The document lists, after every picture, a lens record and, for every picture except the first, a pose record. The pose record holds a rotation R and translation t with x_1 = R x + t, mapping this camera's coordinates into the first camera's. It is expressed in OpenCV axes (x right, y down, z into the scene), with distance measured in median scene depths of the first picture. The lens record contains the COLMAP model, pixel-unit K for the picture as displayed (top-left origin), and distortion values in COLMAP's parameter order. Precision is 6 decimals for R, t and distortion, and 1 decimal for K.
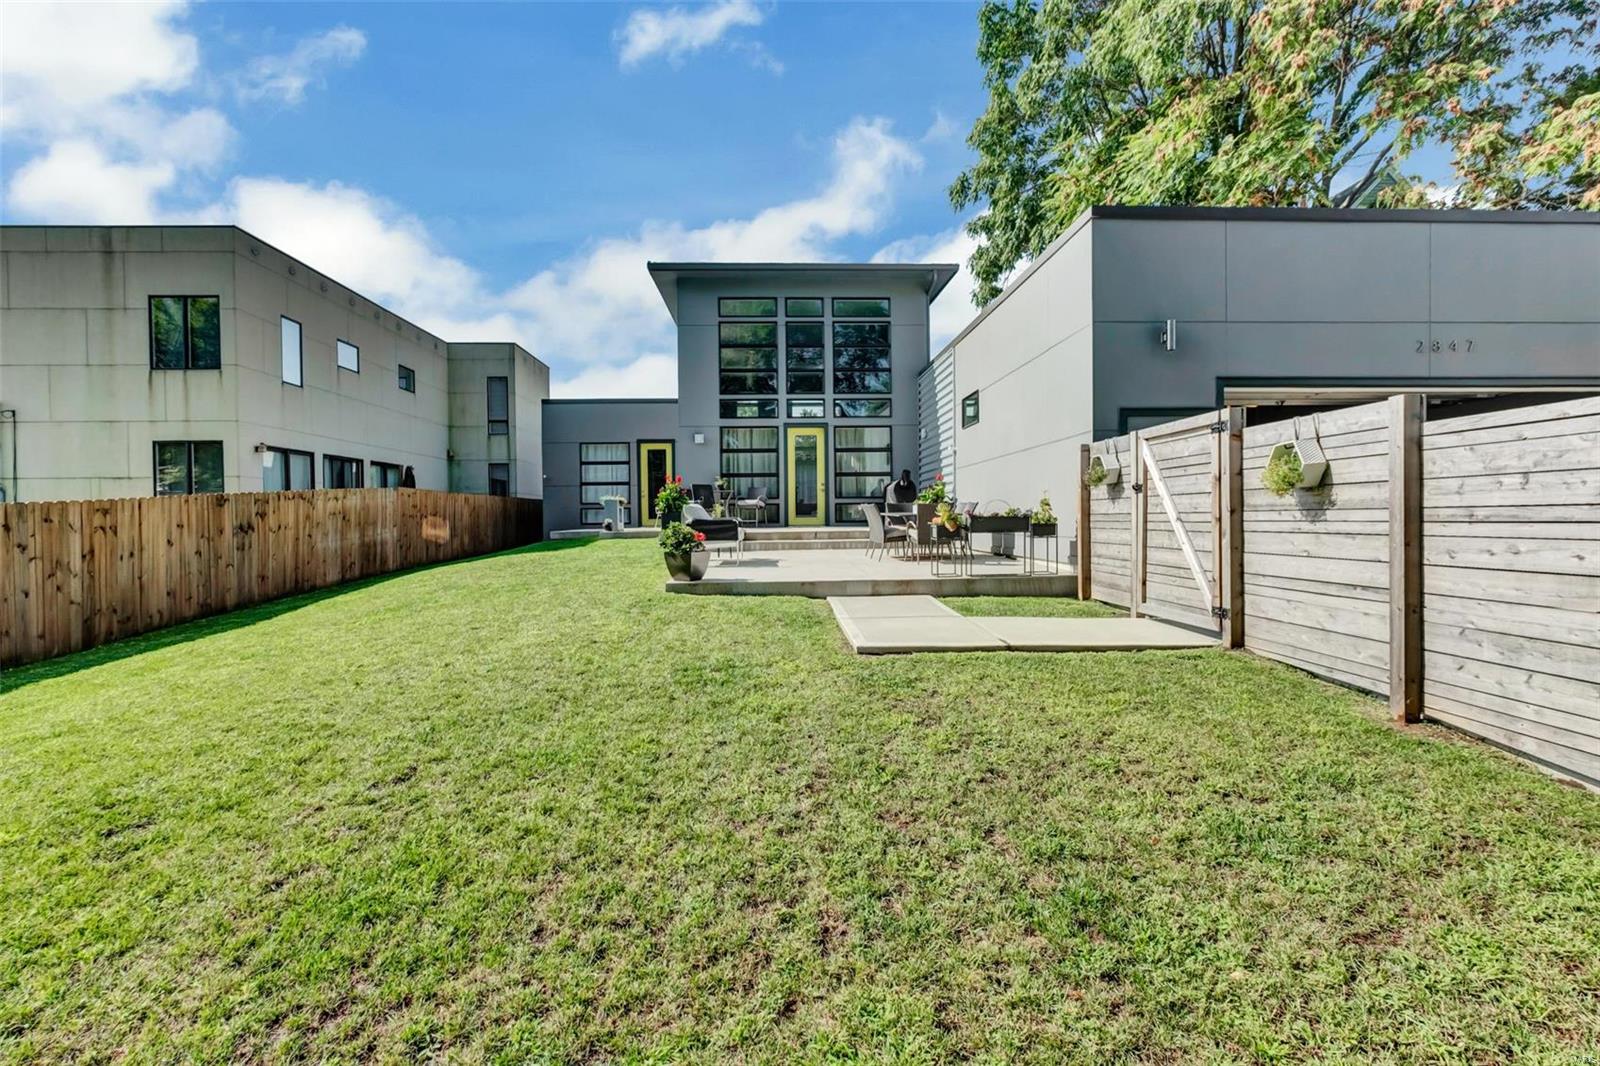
lens RADIAL K [[704.5, 0, 785.3], [0, 704.5, 523.7], [0, 0, 1]] dist [0.009562, 0.001353]
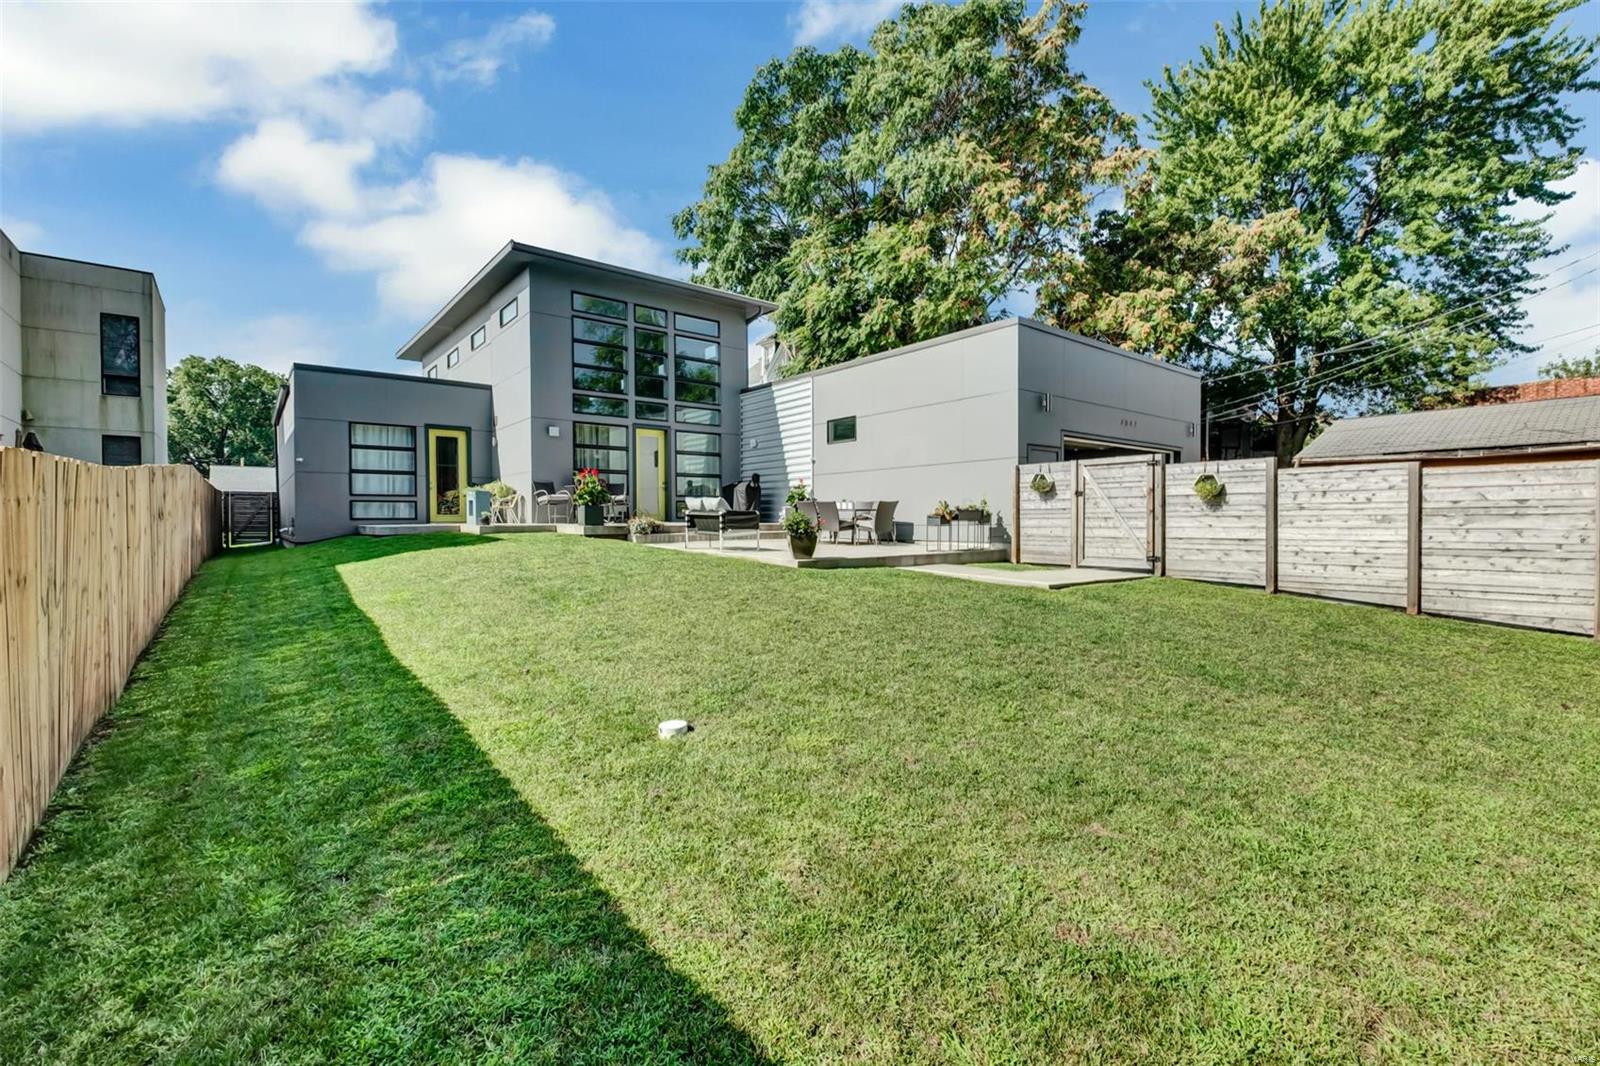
lens RADIAL K [[704.5, 0, 792.8], [0, 704.5, 529.9], [0, 0, 1]] dist [0.009562, 0.001353]
pose [[0.802257, -0.002984, 0.596971, -0.440307], [0.000501, 0.999991, 0.004326, 0.012409], [-0.596979, -0.003171, 0.802251, 0.010967]]
